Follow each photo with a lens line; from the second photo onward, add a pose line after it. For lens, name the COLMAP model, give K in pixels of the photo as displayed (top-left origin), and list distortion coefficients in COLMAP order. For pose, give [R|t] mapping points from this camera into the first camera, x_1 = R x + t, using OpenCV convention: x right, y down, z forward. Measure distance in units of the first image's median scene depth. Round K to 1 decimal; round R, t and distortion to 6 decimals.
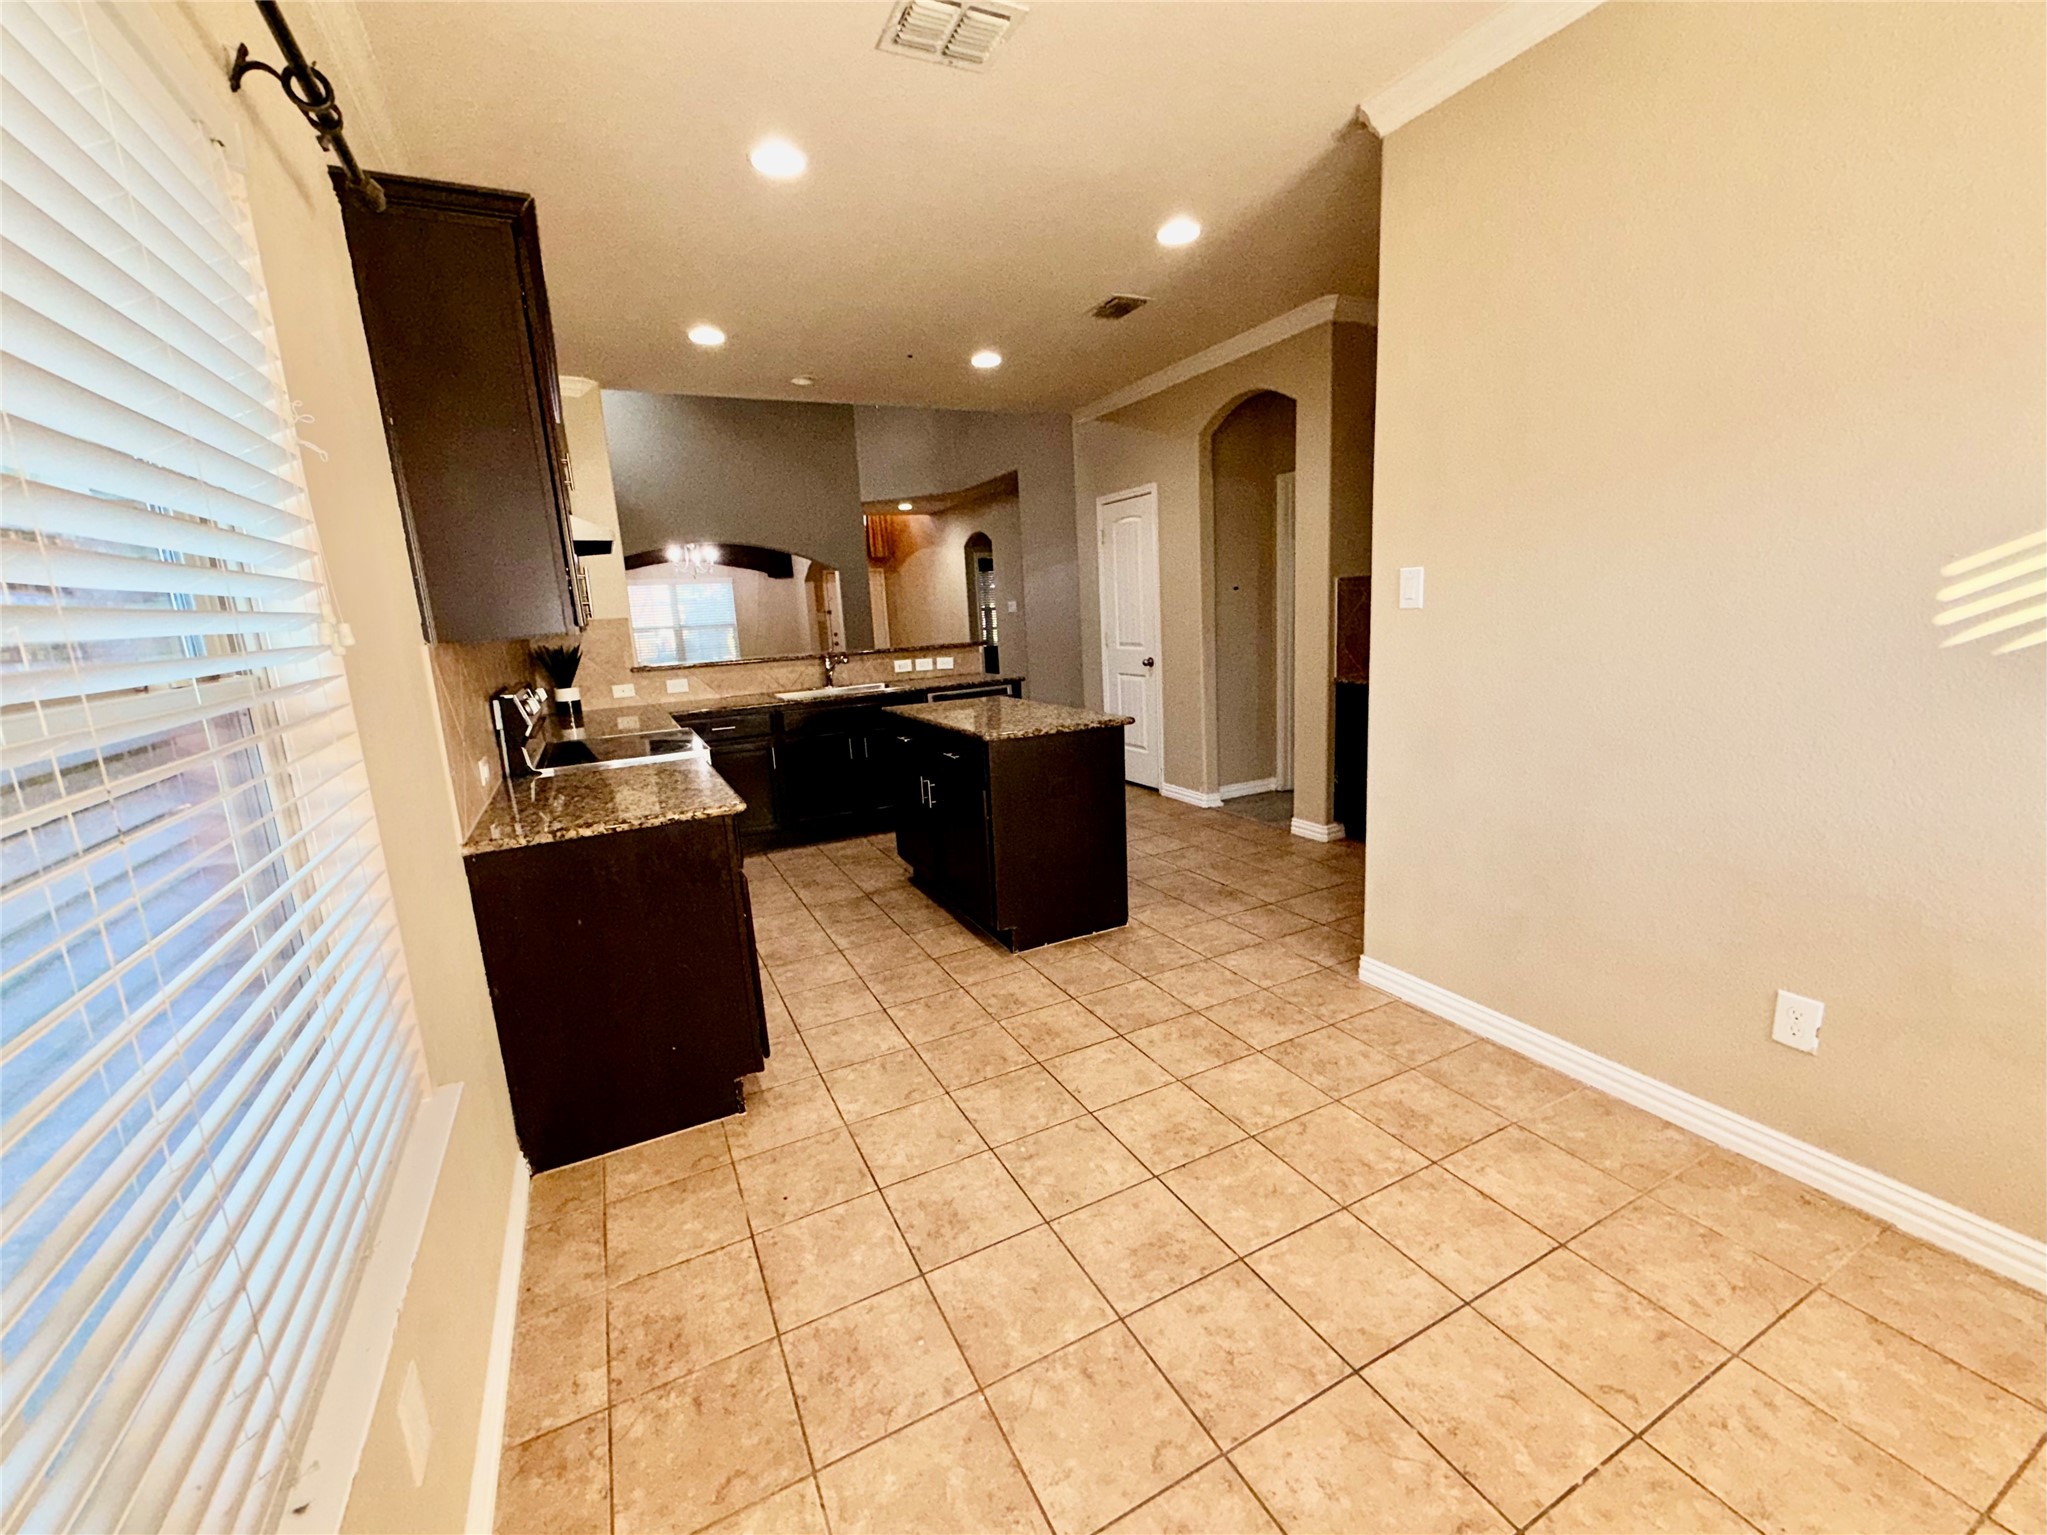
lens RADIAL K [[828.2, 0, 1024.8], [0, 828.2, 768.7], [0, 0, 1]] dist [-0.001052, 0.000826]
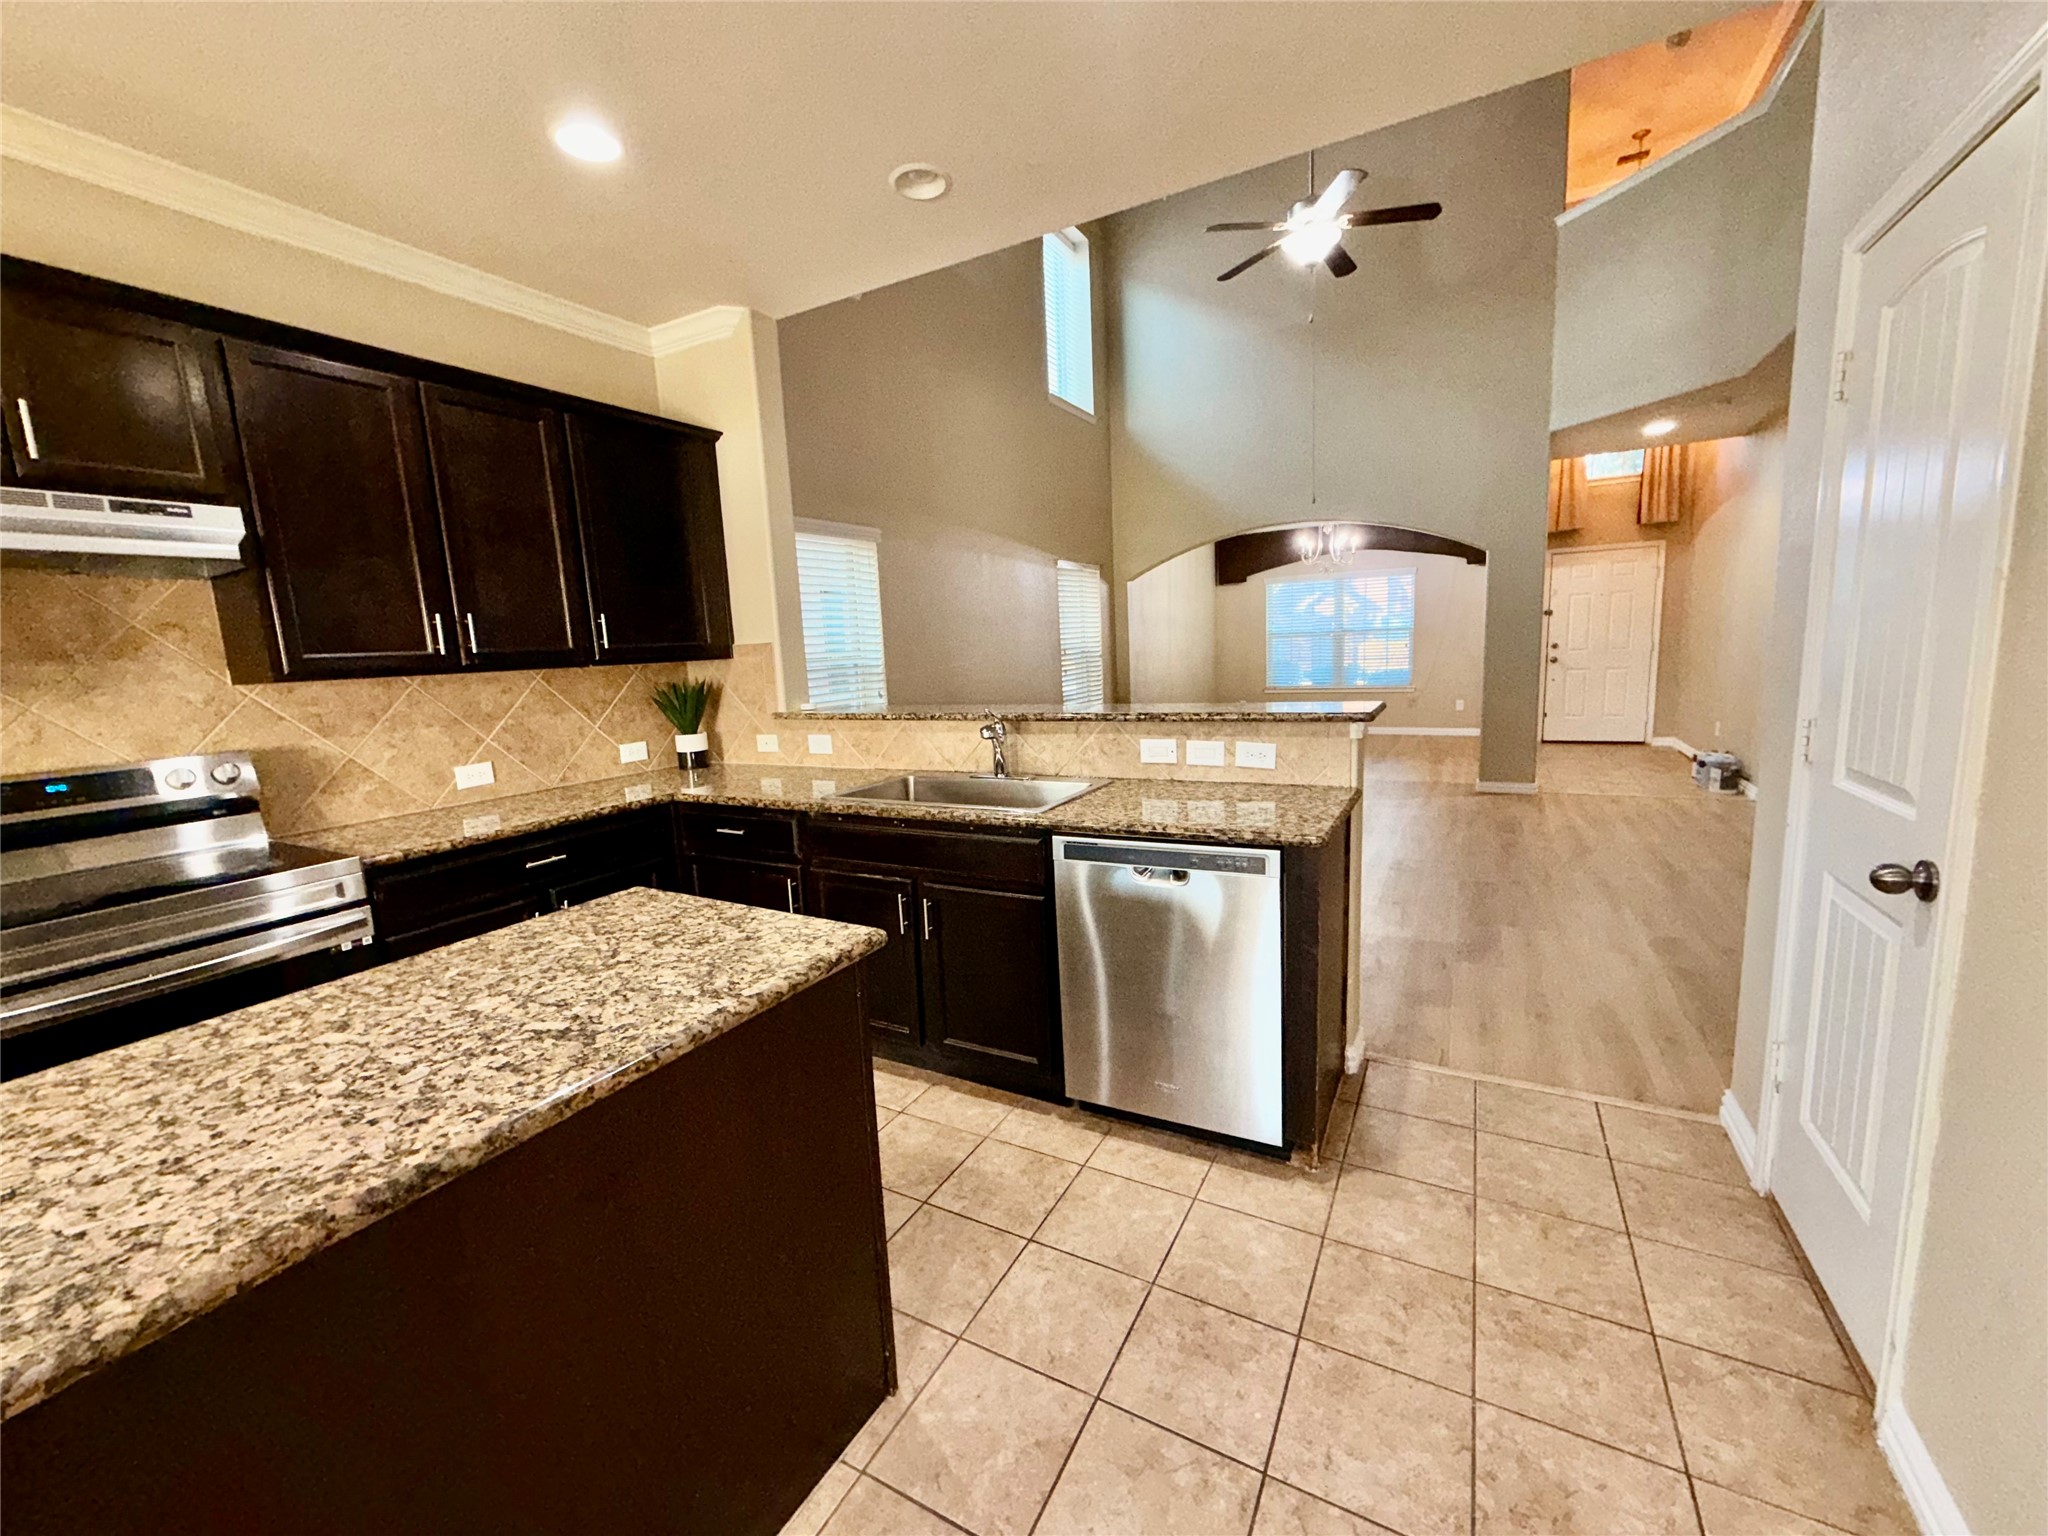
lens RADIAL K [[828.6, 0, 1024.0], [0, 828.6, 767.5], [0, 0, 1]] dist [-0.001052, 0.000826]
pose [[0.571905, 0.149898, -0.806508, 0.199021], [-0.144546, 0.986194, 0.080795, -0.148498], [0.807484, 0.070371, 0.585677, 0.695330]]
